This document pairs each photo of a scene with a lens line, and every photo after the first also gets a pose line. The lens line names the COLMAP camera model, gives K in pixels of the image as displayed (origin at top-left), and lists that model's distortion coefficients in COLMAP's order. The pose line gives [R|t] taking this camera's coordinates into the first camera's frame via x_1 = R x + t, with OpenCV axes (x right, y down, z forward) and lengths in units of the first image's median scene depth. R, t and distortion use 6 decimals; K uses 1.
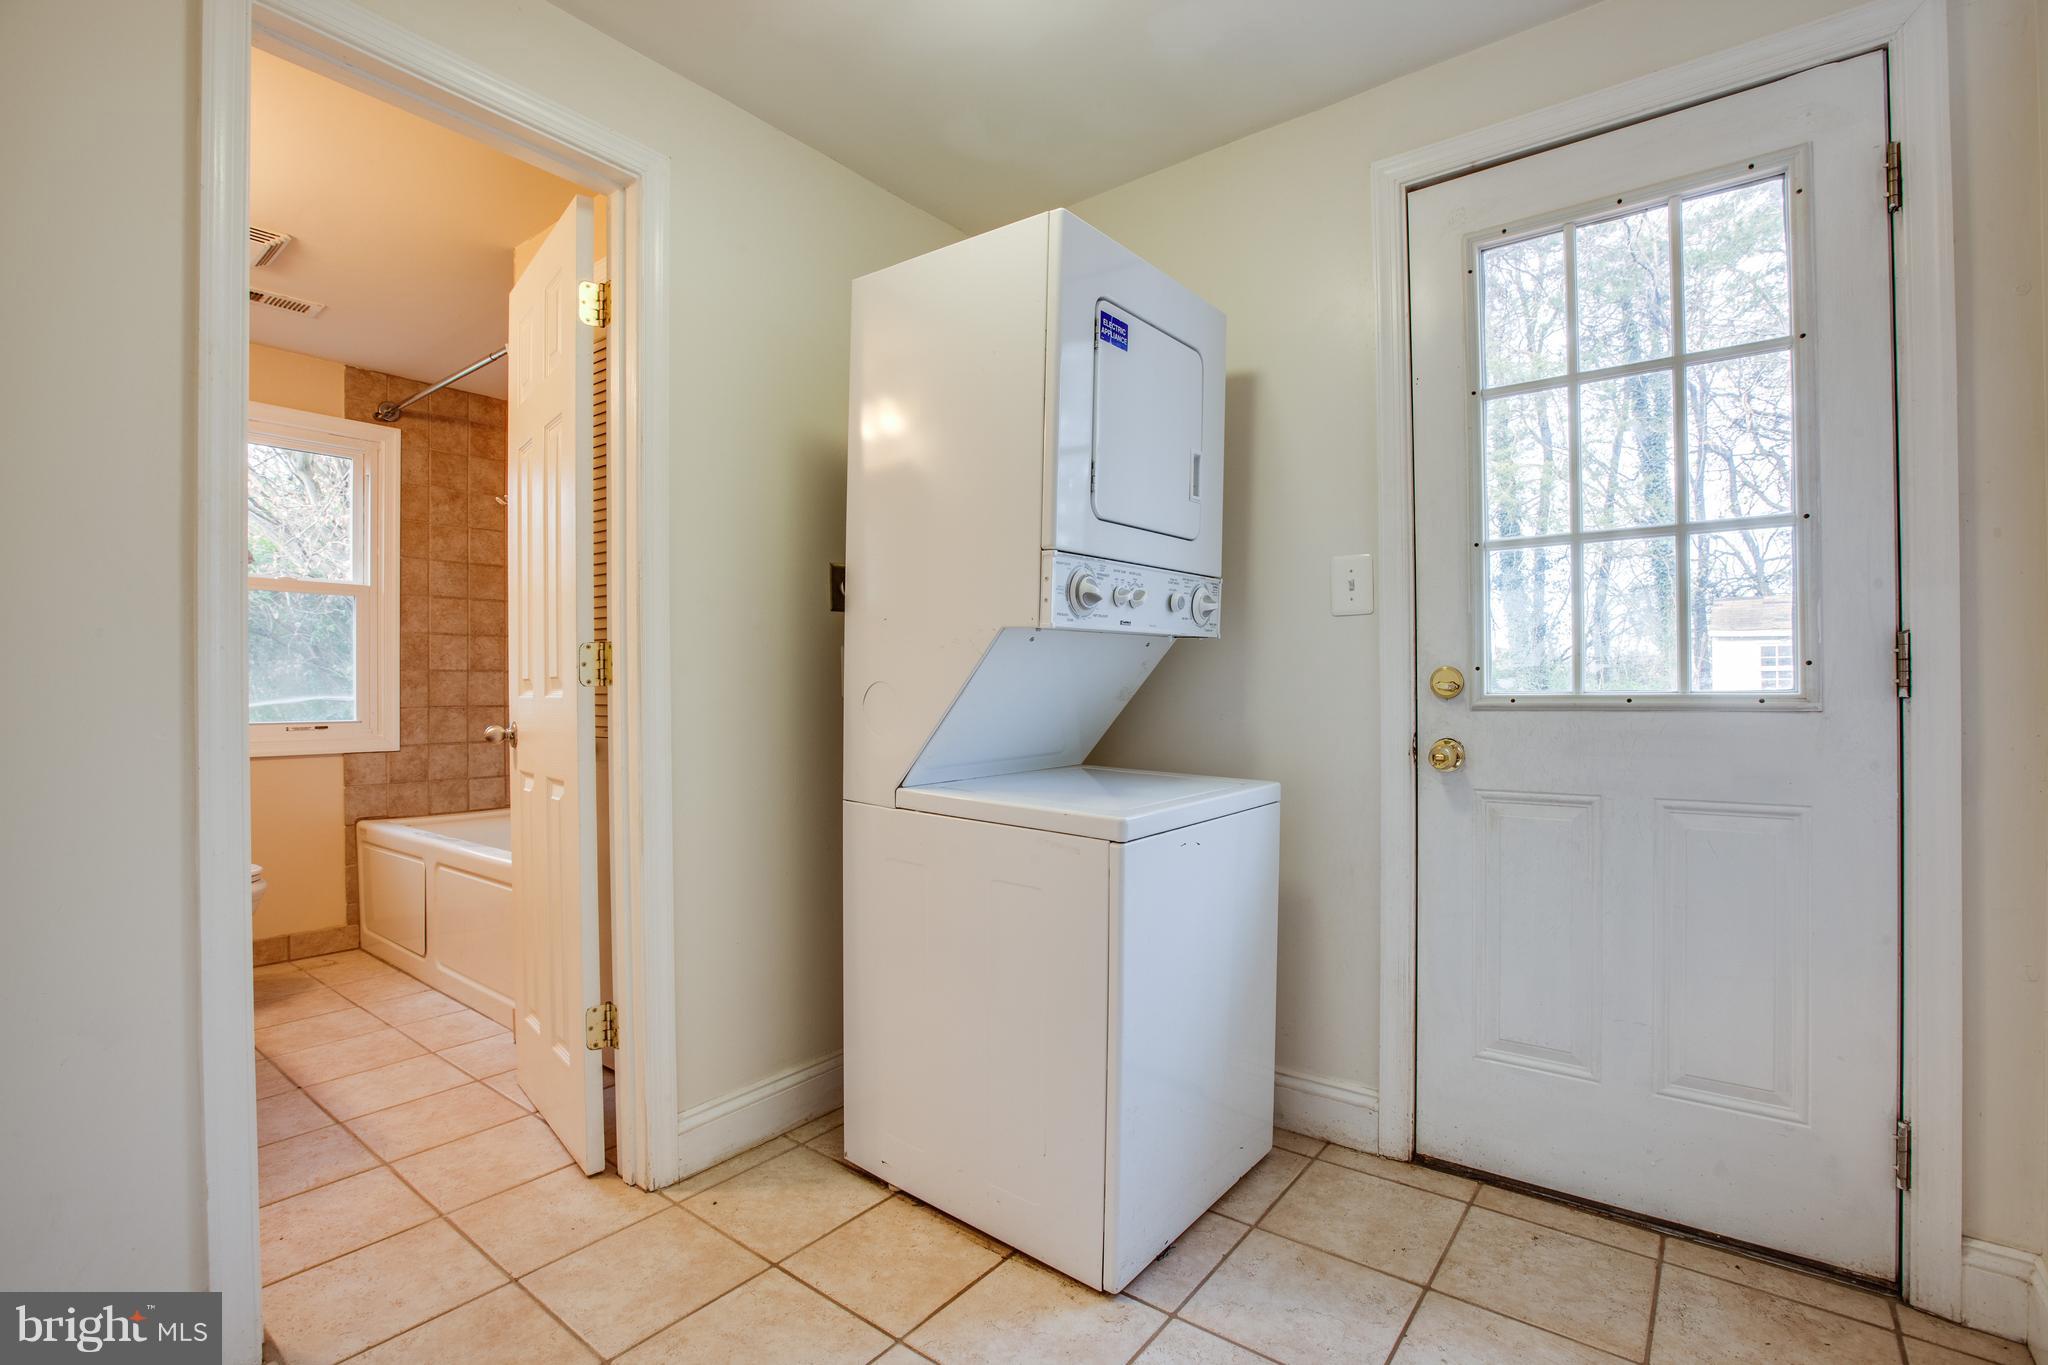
lens RADIAL K [[934.9, 0, 979.2], [0, 934.9, 695.0], [0, 0, 1]] dist [-0.019747, 0.000232]
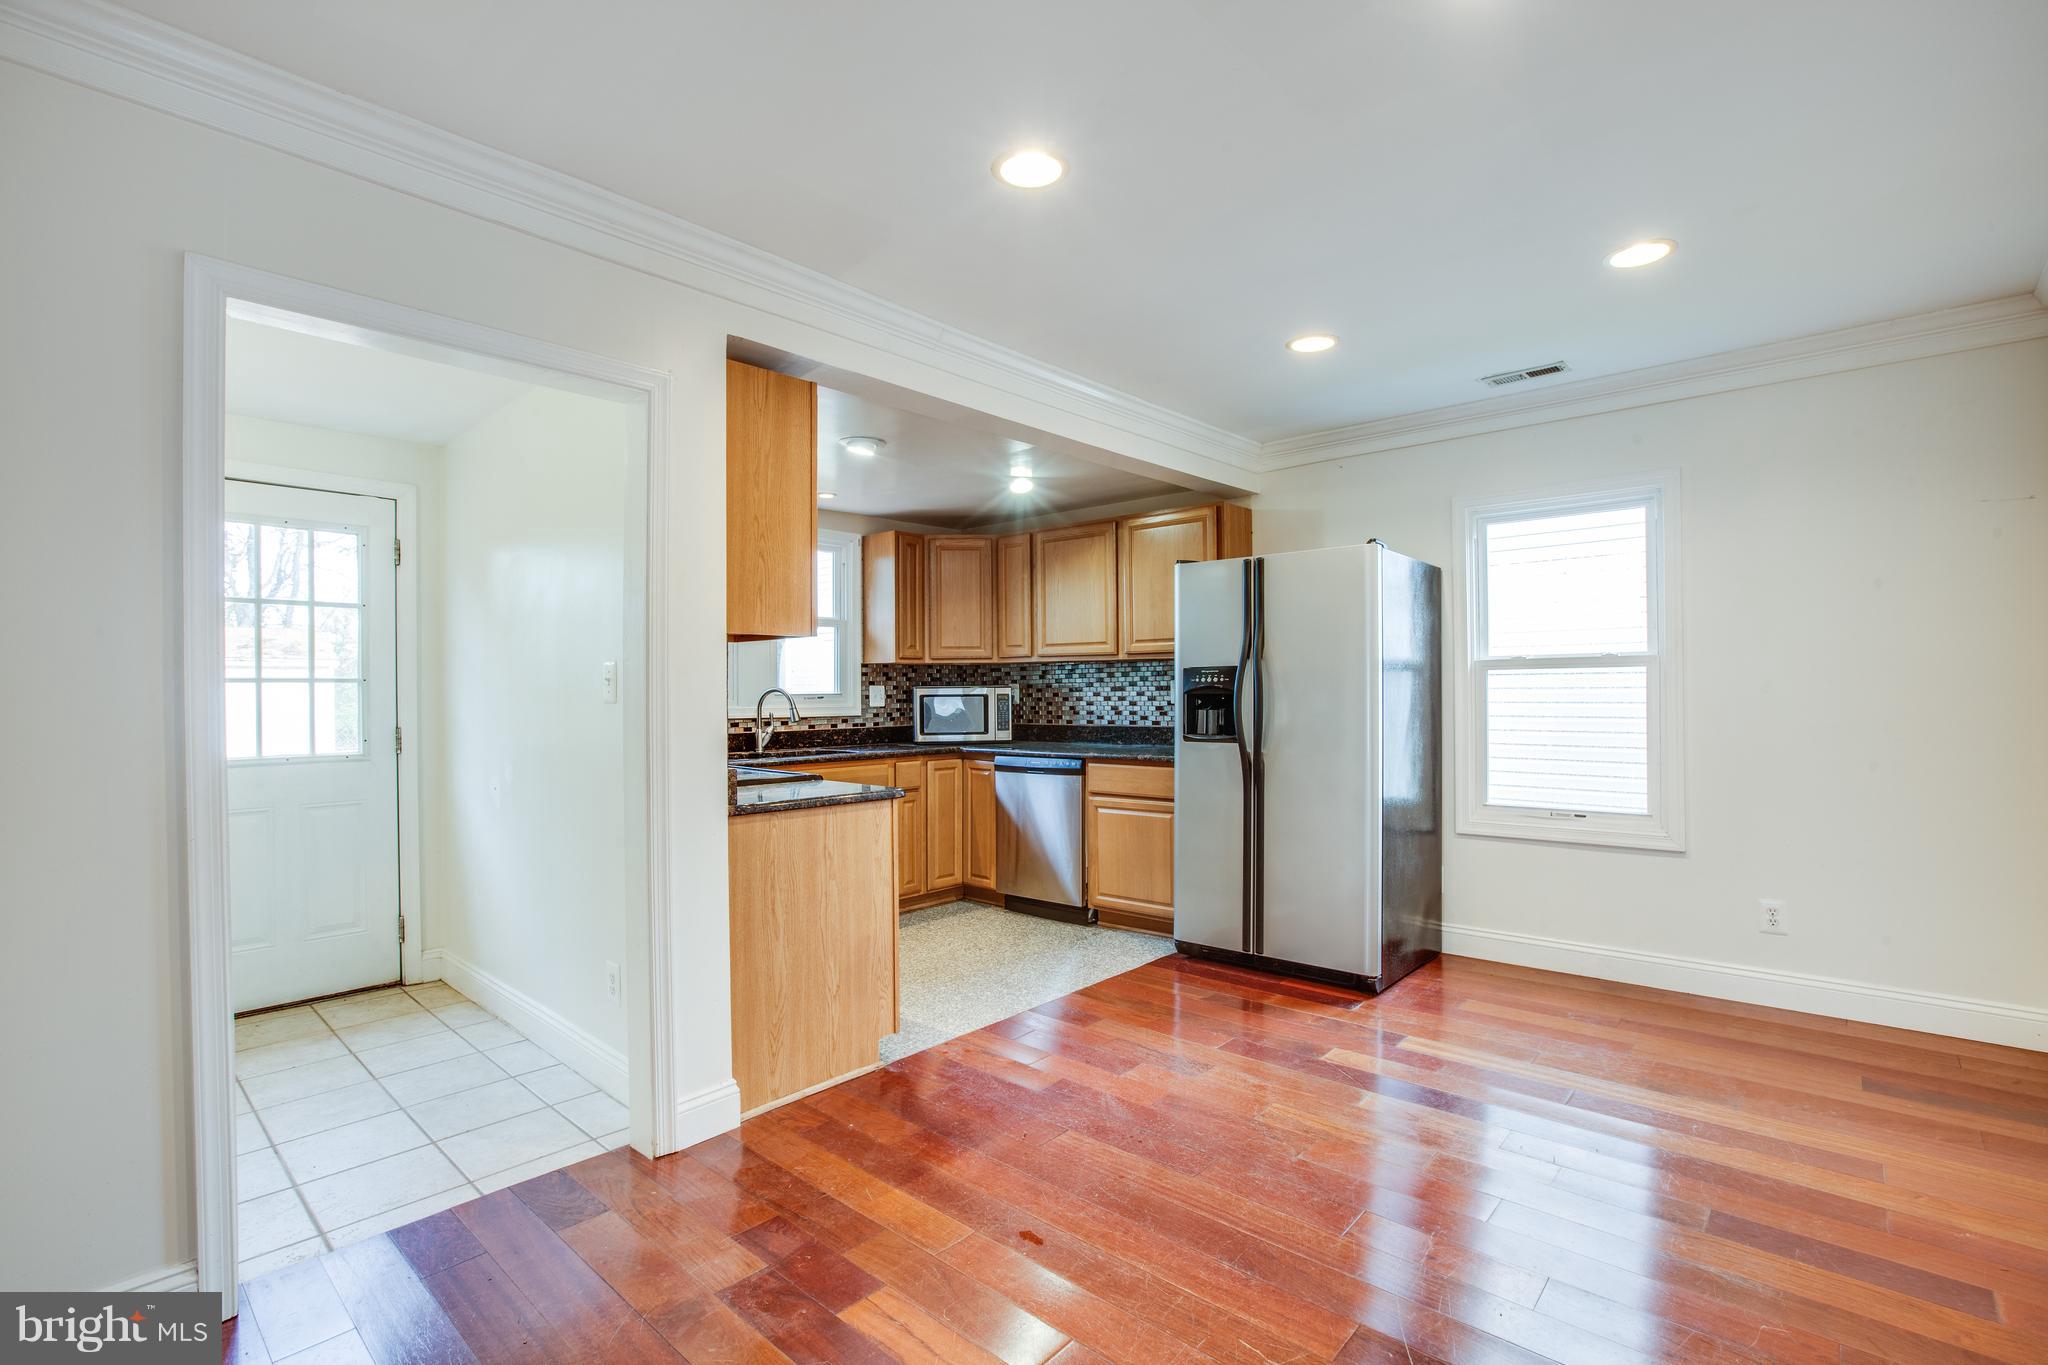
lens RADIAL K [[934.9, 0, 1021.4], [0, 934.9, 691.8], [0, 0, 1]] dist [-0.019747, 0.000232]
pose [[0.047978, 0.006638, 0.998826, -1.404630], [0.006303, 0.999956, -0.006948, -0.130791], [-0.998828, 0.006628, 0.047934, -0.816302]]
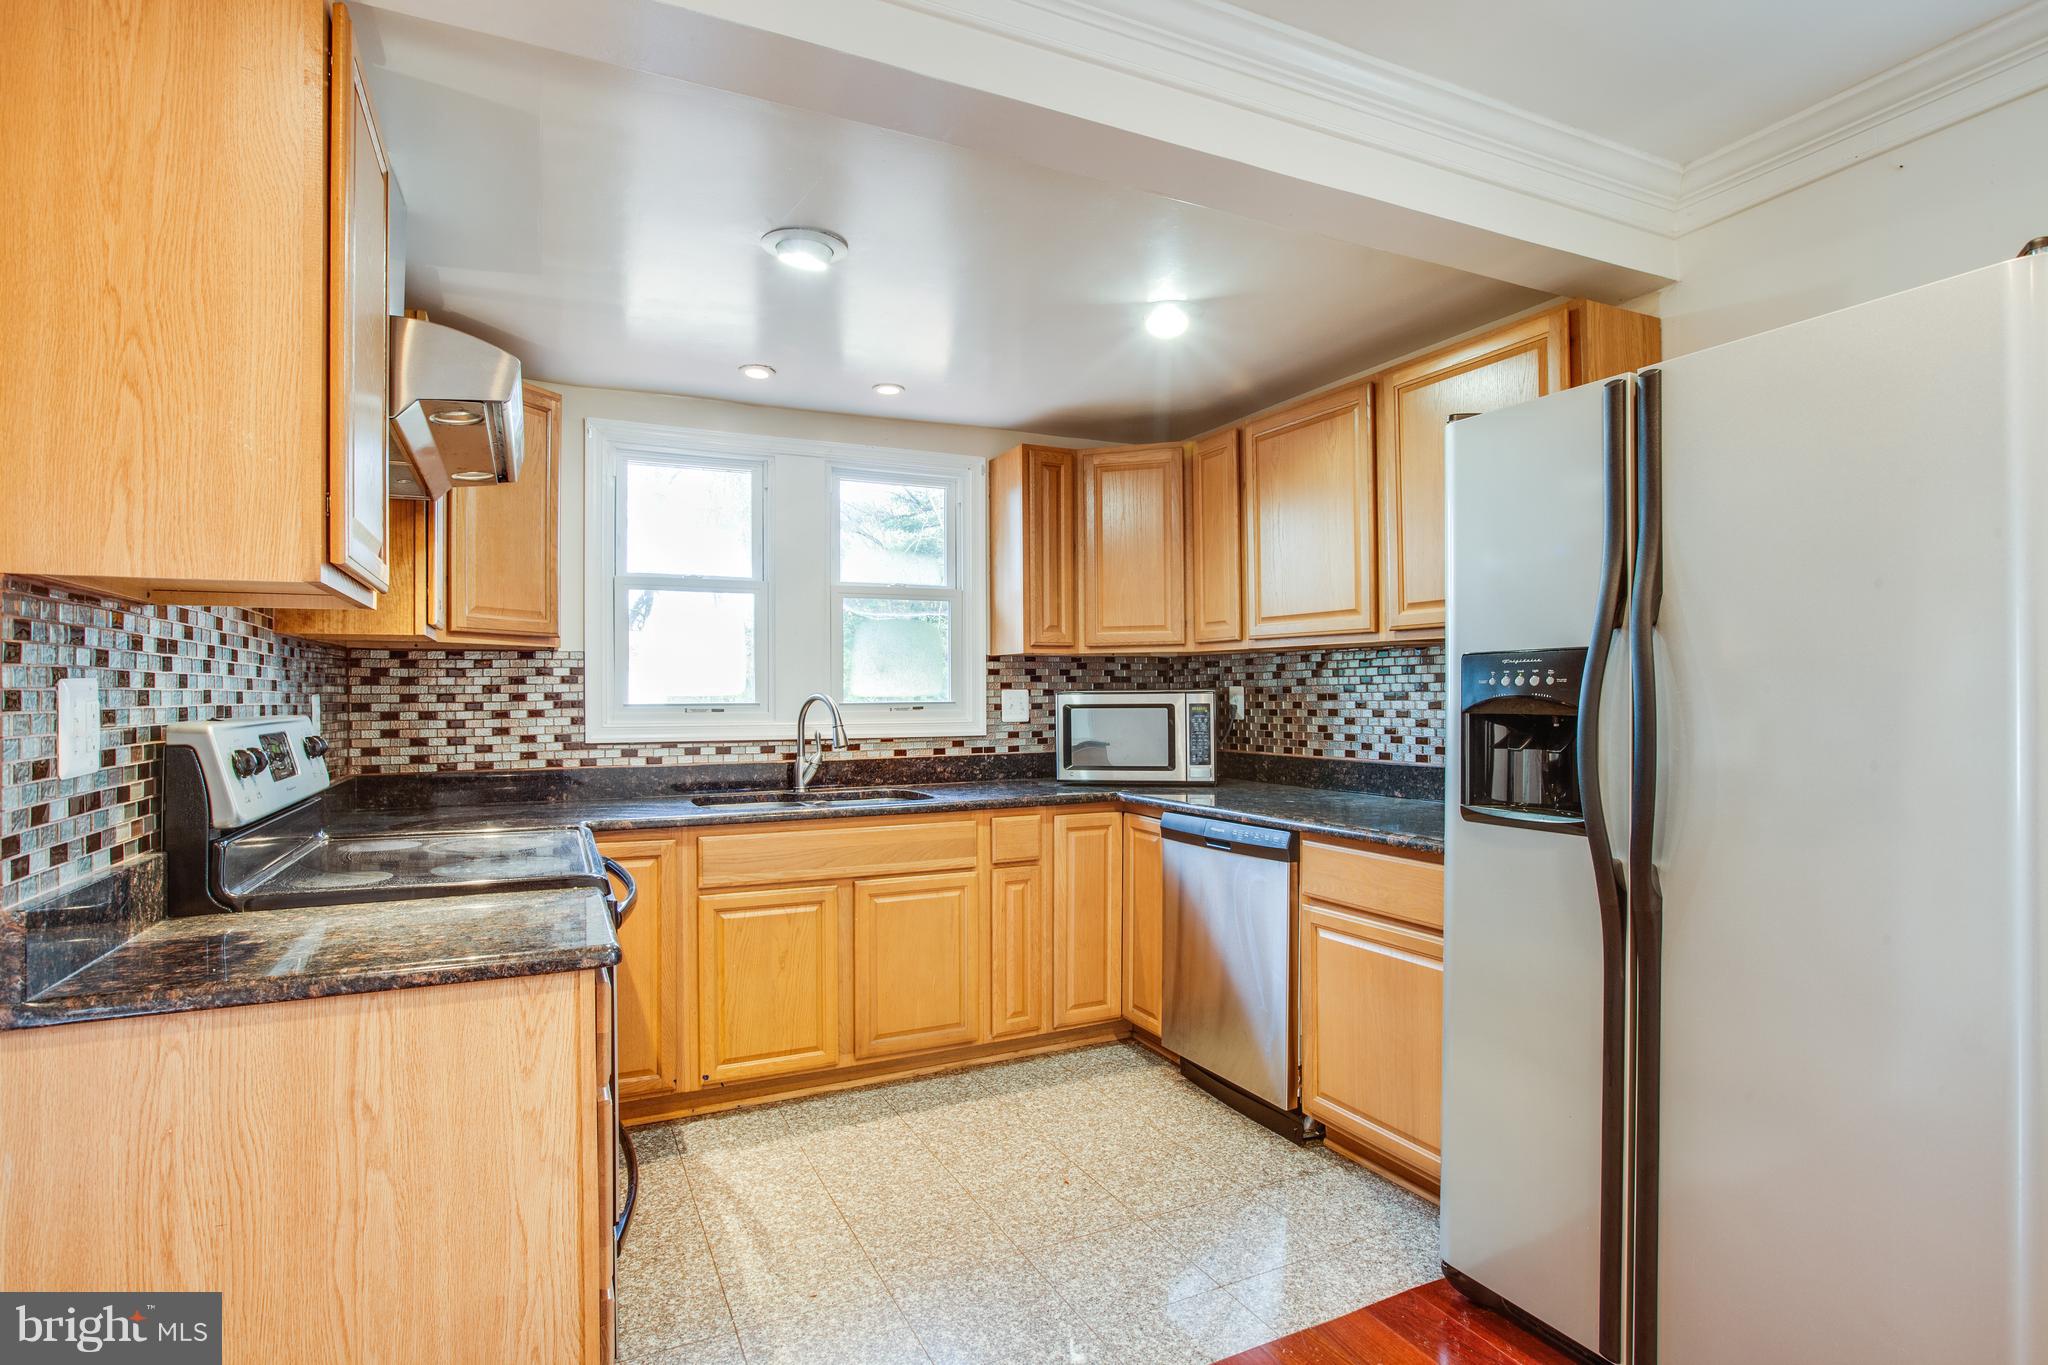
lens RADIAL K [[1009.6, 0, 1033.6], [0, 1009.6, 692.2], [0, 0, 1]] dist [-0.028974, 0.003283]
pose [[0.410764, 0.005846, 0.911723, -0.136559], [0.002303, 0.999970, -0.007450, -0.156816], [-0.911739, 0.005160, 0.410738, -1.165796]]
